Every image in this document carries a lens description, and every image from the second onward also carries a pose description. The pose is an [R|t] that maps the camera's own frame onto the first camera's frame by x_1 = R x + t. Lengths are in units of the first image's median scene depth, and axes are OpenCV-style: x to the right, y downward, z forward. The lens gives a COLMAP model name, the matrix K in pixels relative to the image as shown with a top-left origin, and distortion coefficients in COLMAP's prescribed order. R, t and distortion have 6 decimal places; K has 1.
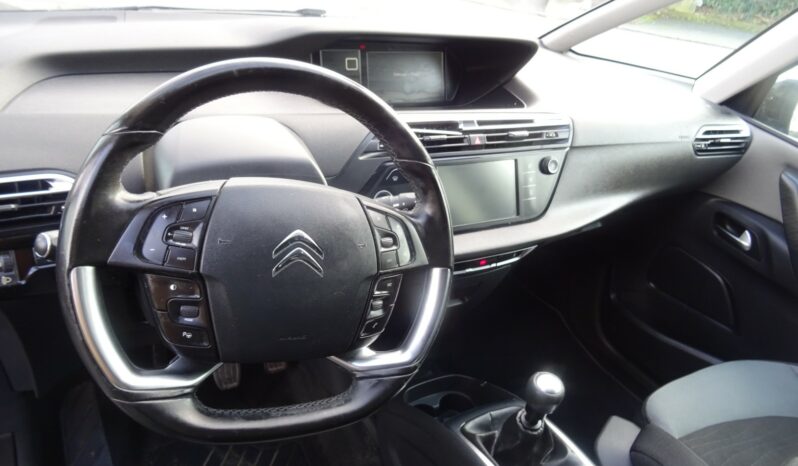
lens RADIAL K [[571.3, 0, 399.0], [0, 571.3, 233.0], [0, 0, 1]] dist [-0.001168, -0.003727]
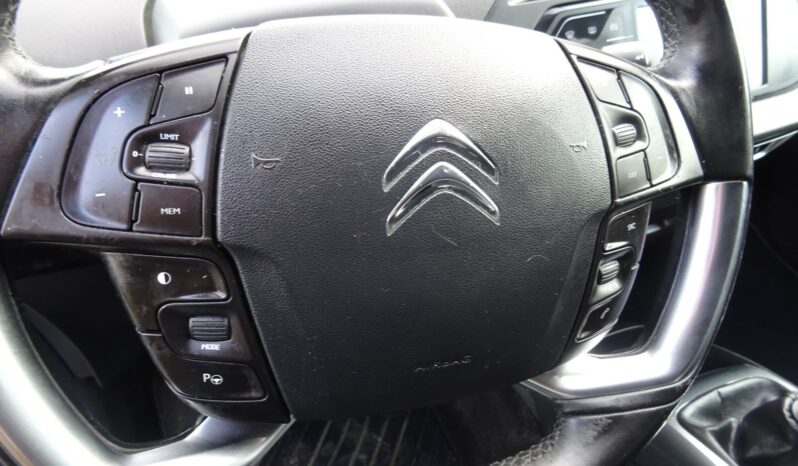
lens RADIAL K [[571.3, 0, 399.0], [0, 571.3, 233.0], [0, 0, 1]] dist [-0.001168, -0.003727]
pose [[0.980566, -0.061079, -0.186440, -0.118137], [0.087378, 0.986810, 0.136273, 0.015691], [0.175657, -0.149916, 0.972970, 0.520121]]
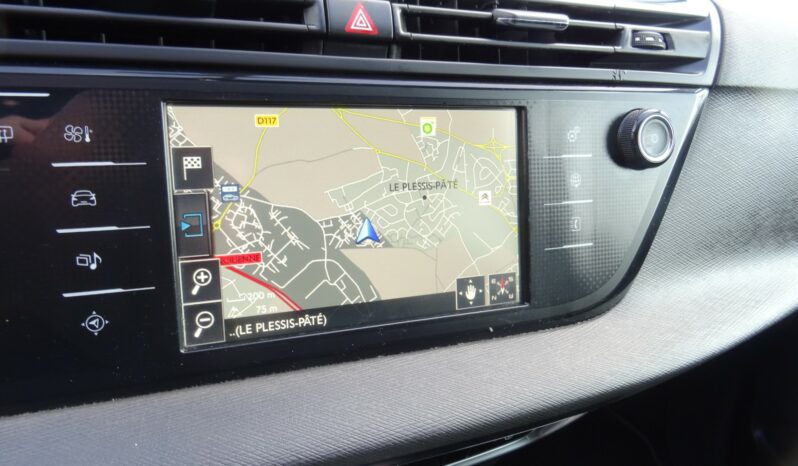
lens RADIAL K [[571.3, 0, 399.0], [0, 571.3, 233.0], [0, 0, 1]] dist [-0.001168, -0.003727]
pose [[0.990491, 0.035443, -0.132934, 0.303235], [-0.044717, 0.996721, -0.067438, -0.071044], [0.130108, 0.072741, 0.988828, 1.175878]]
